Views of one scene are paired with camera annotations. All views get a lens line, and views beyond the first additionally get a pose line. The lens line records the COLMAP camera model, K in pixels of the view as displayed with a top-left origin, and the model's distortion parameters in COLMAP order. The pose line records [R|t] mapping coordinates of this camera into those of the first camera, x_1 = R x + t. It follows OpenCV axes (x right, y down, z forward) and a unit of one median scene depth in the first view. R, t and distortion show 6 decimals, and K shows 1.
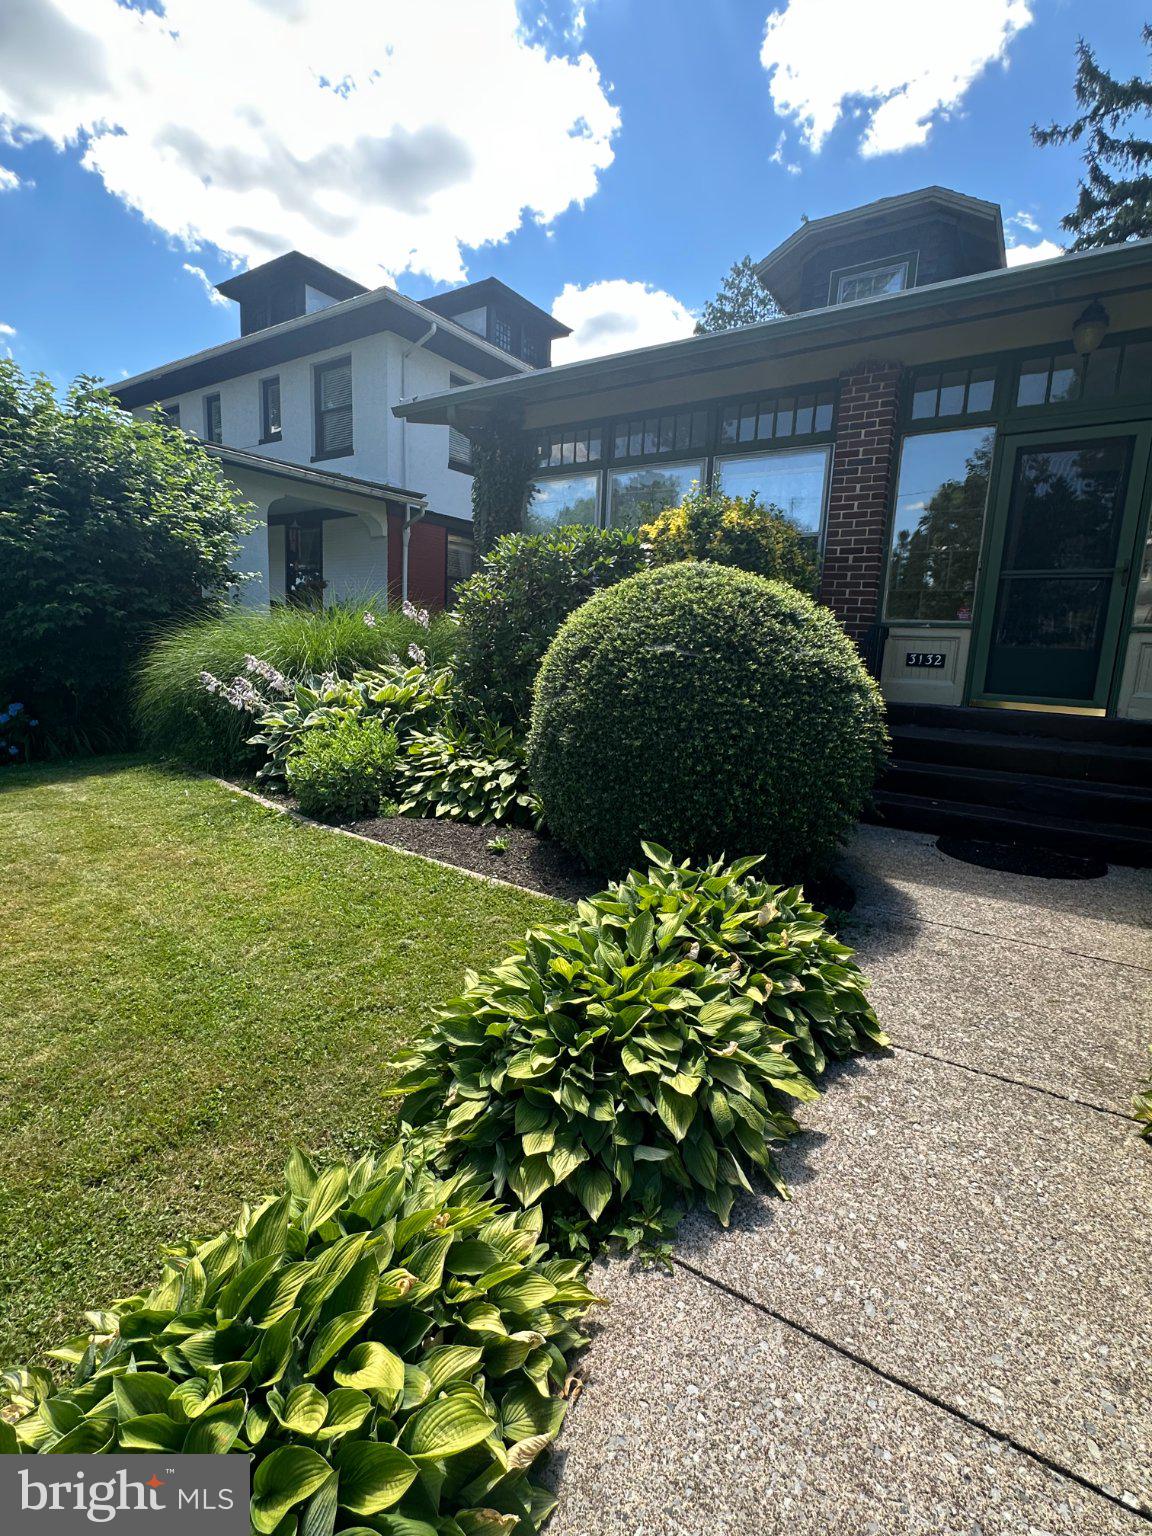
lens RADIAL K [[725.6, 0, 576.0], [0, 725.6, 768.0], [0, 0, 1]] dist [-0.031531, -0.000071]
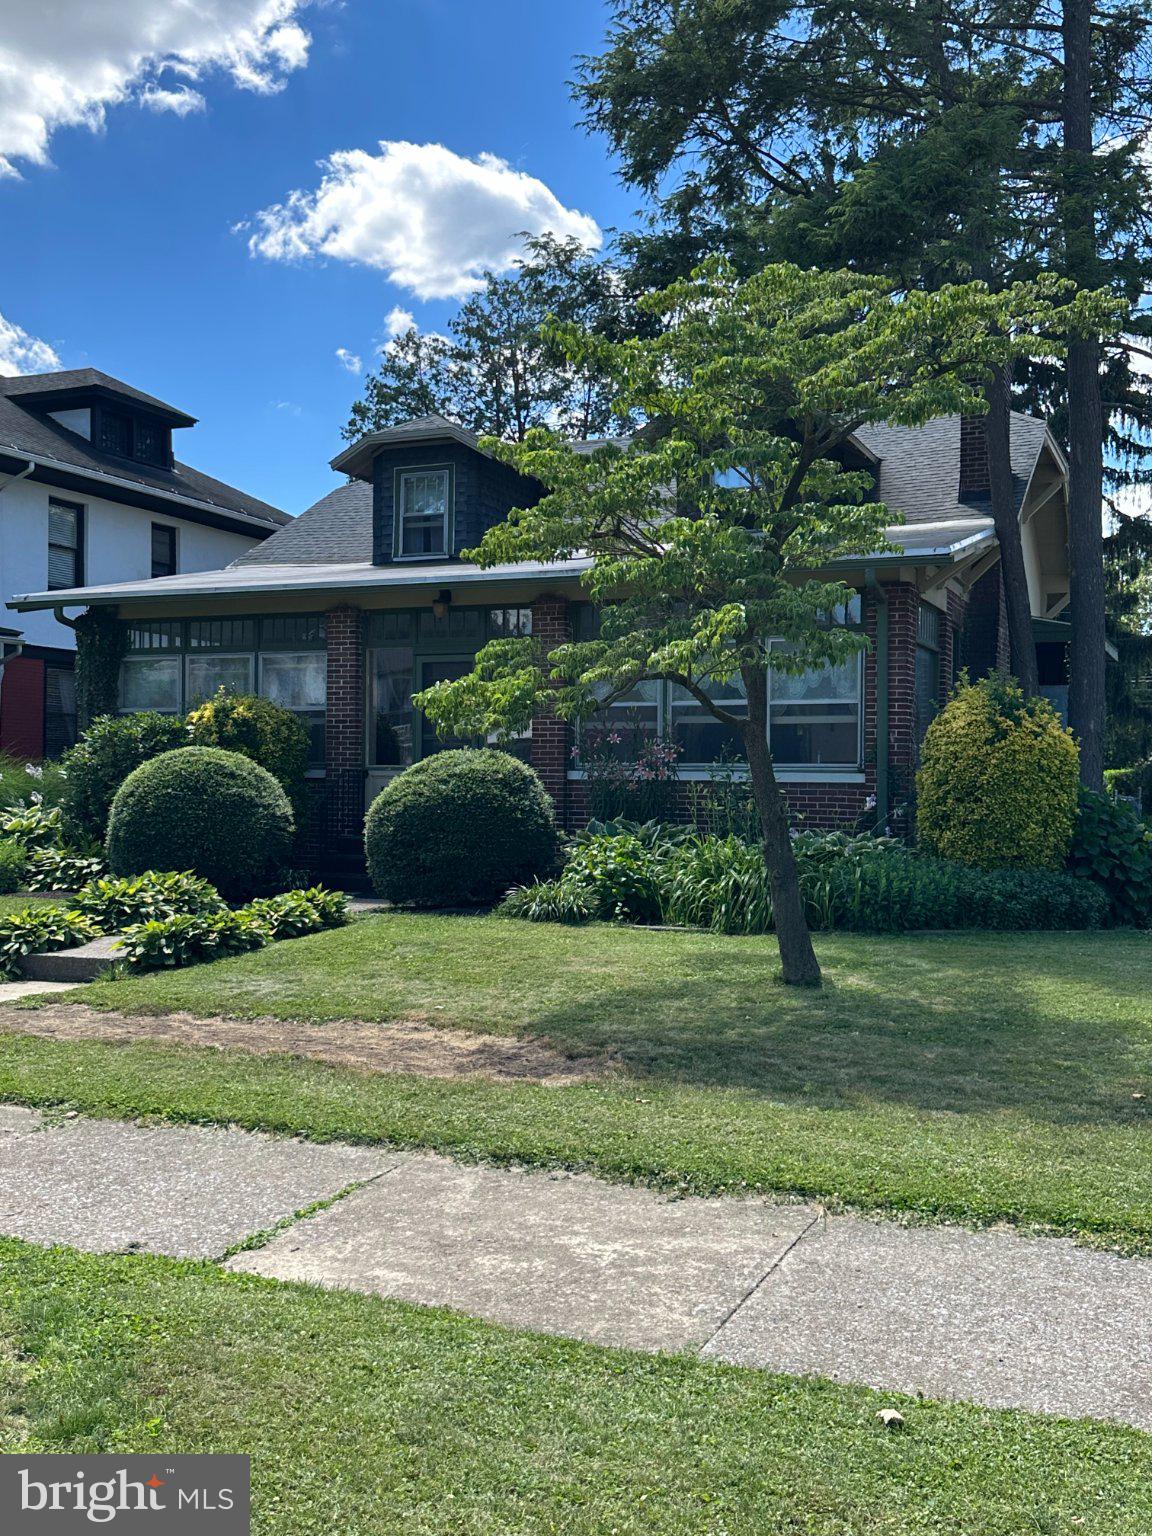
lens RADIAL K [[1459.3, 0, 576.0], [0, 1459.3, 768.0], [0, 0, 1]] dist [0.056871, -0.011523]
pose [[0.982186, -0.026461, 0.186038, 0.347647], [0.058597, 0.983798, -0.169435, 0.401428], [-0.178540, 0.177318, 0.967823, -2.393574]]
